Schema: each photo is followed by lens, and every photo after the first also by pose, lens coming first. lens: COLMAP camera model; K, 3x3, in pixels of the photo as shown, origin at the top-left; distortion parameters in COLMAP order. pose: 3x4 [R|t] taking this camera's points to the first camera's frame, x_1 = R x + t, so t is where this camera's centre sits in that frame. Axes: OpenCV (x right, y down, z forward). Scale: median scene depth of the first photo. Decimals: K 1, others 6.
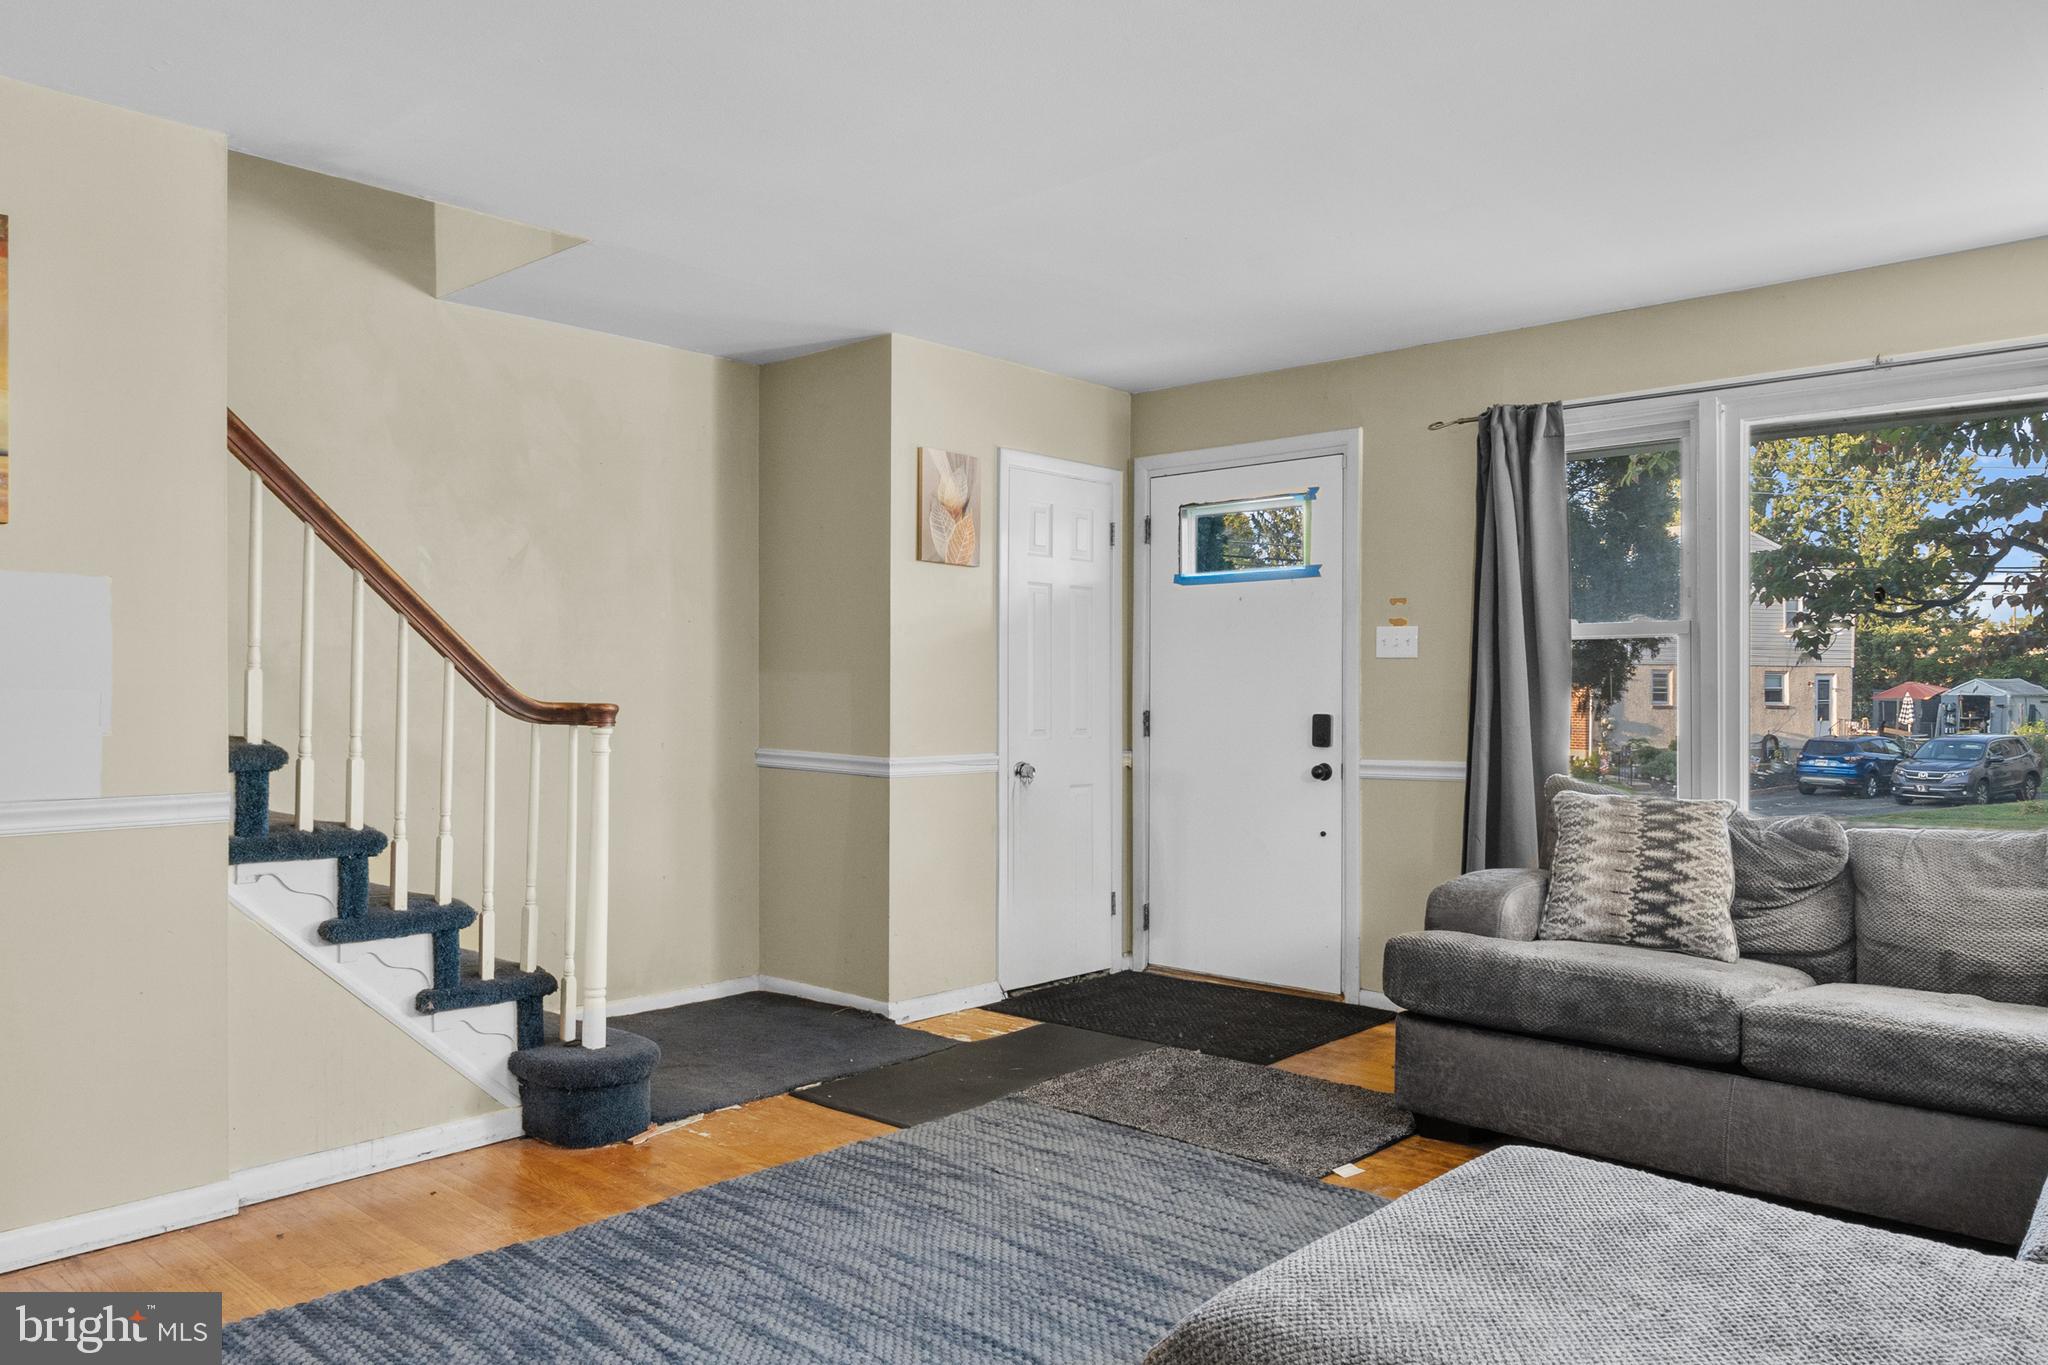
lens RADIAL K [[1443.2, 0, 1027.6], [0, 1443.2, 687.3], [0, 0, 1]] dist [-0.001643, -0.000715]
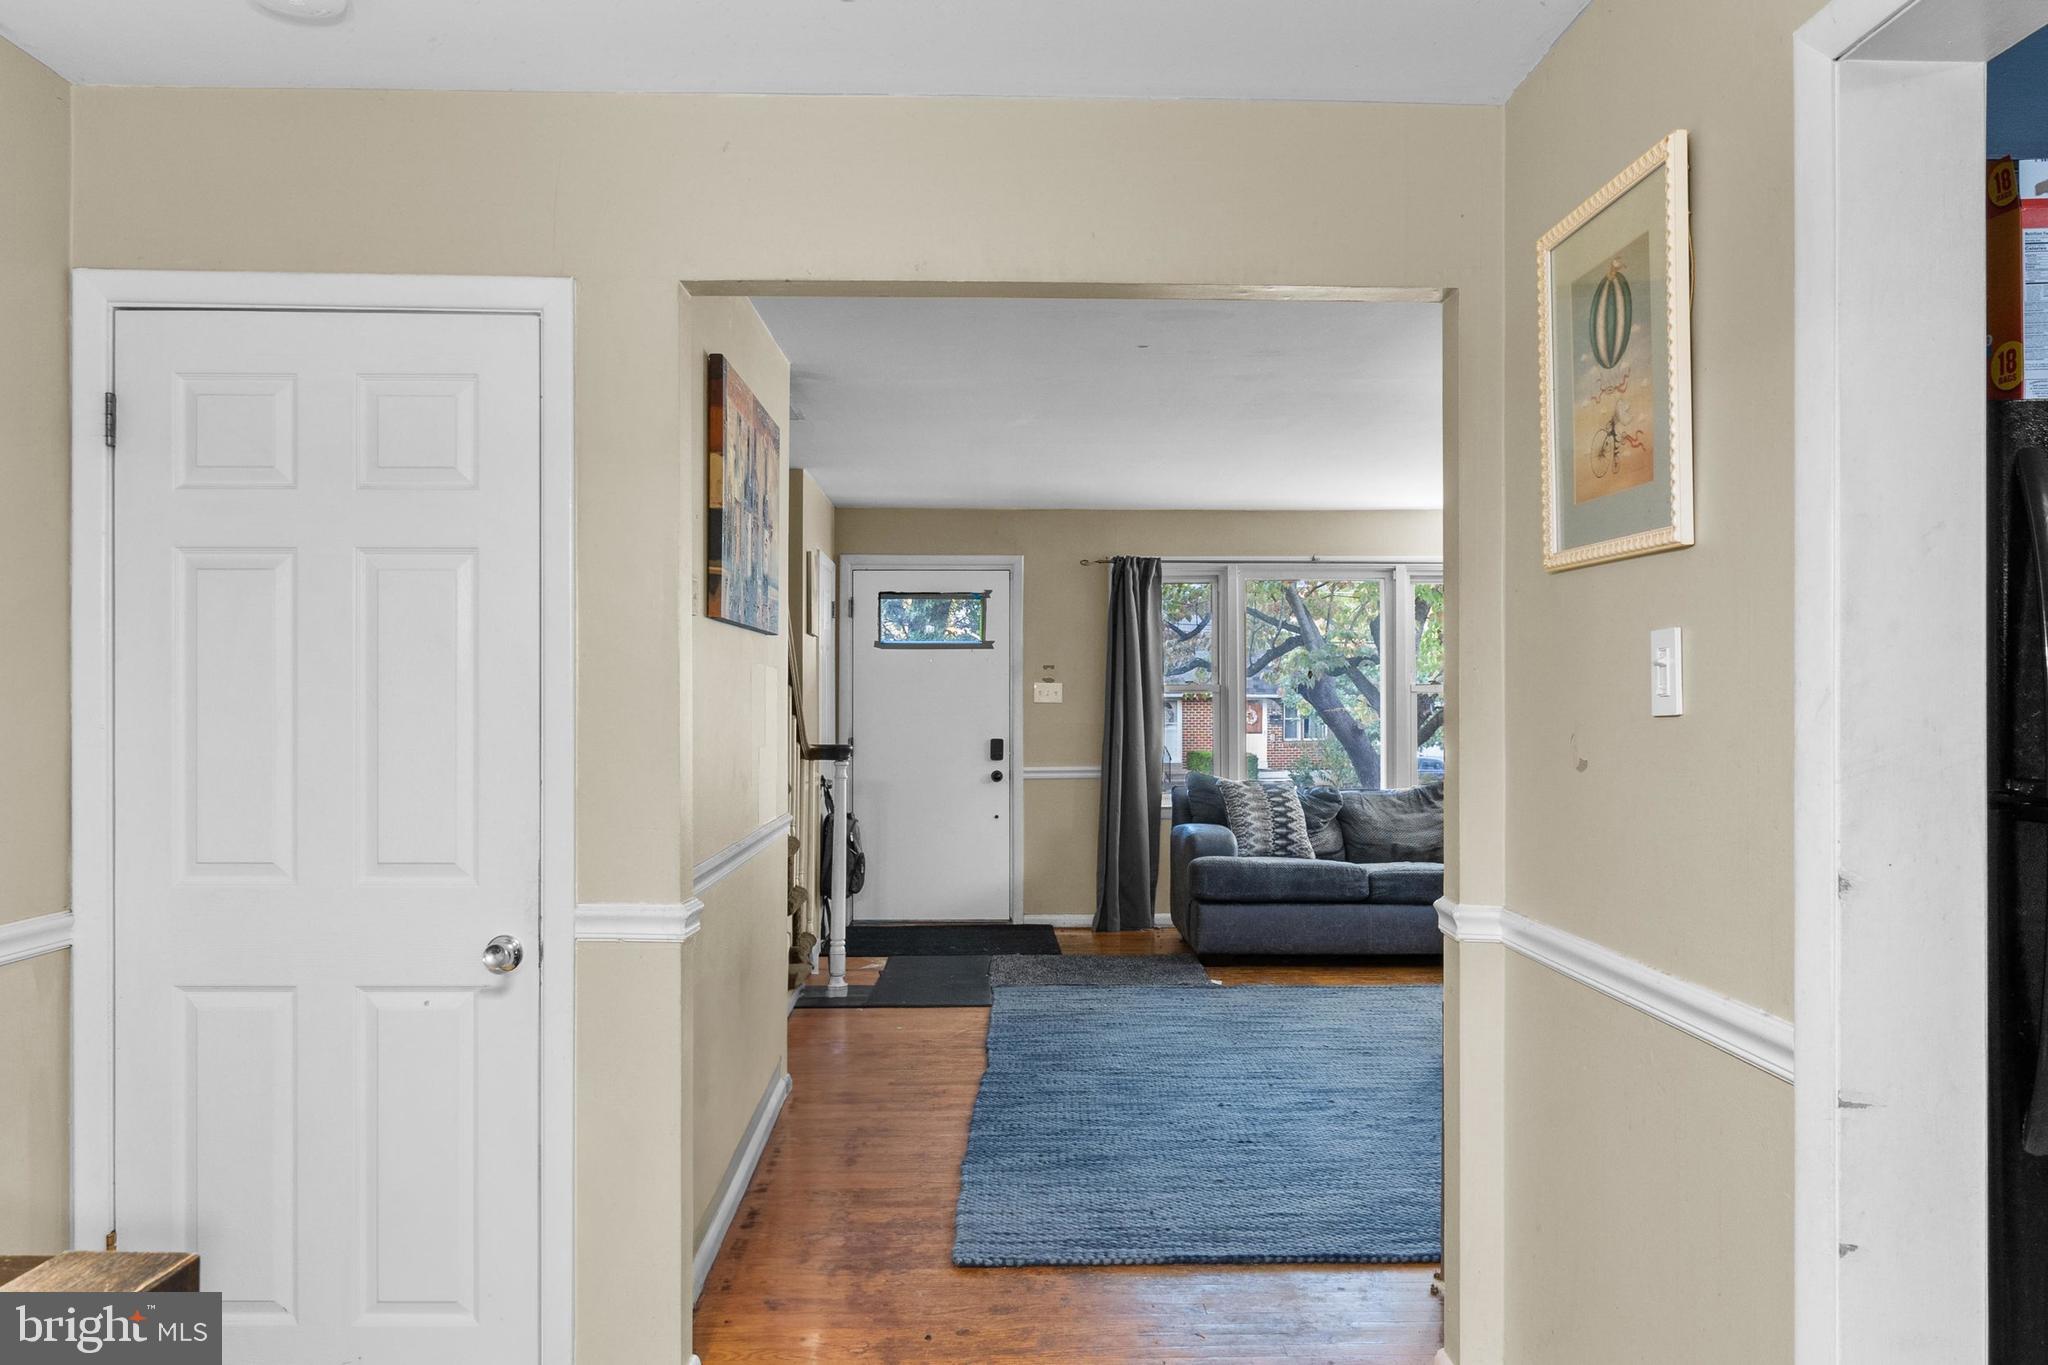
lens RADIAL K [[1446.1, 0, 1027.1], [0, 1446.1, 697.6], [0, 0, 1]] dist [-0.002598, 0.001921]
pose [[0.723695, -0.000385, 0.690120, -0.946059], [-0.002080, 0.999994, 0.002739, -0.033439], [-0.690117, -0.003418, 0.723690, -0.154635]]
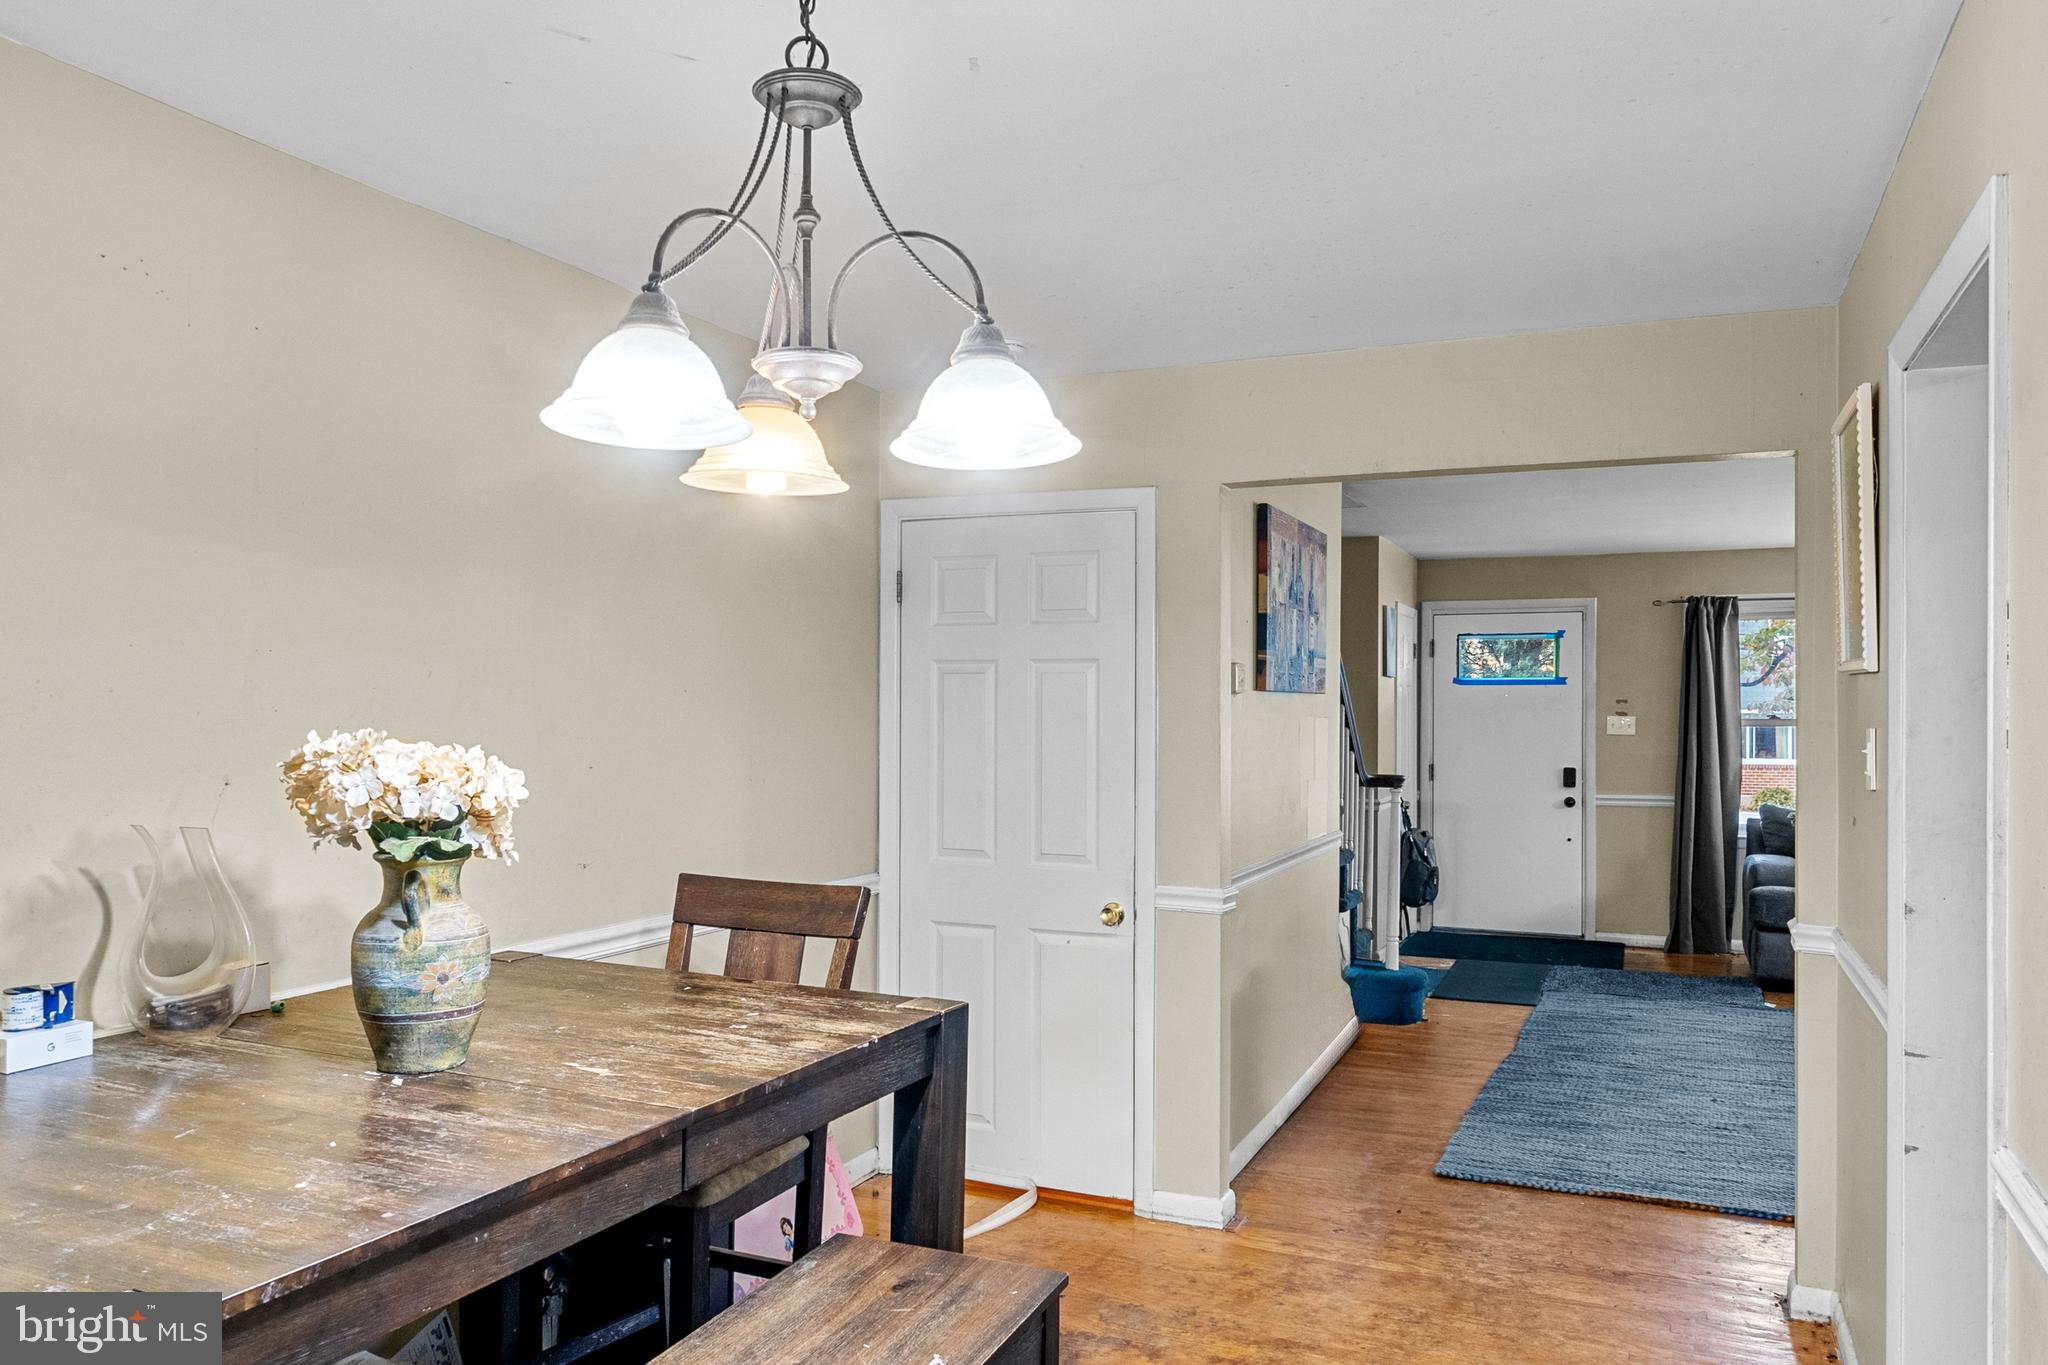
lens RADIAL K [[1448.0, 0, 1031.4], [0, 1448.0, 703.3], [0, 0, 1]] dist [-0.003289, -0.000983]
pose [[0.947838, 0.003267, 0.318735, -1.037001], [-0.003905, 0.999991, 0.001361, -0.062724], [-0.318728, -0.002534, 0.947843, -0.433812]]
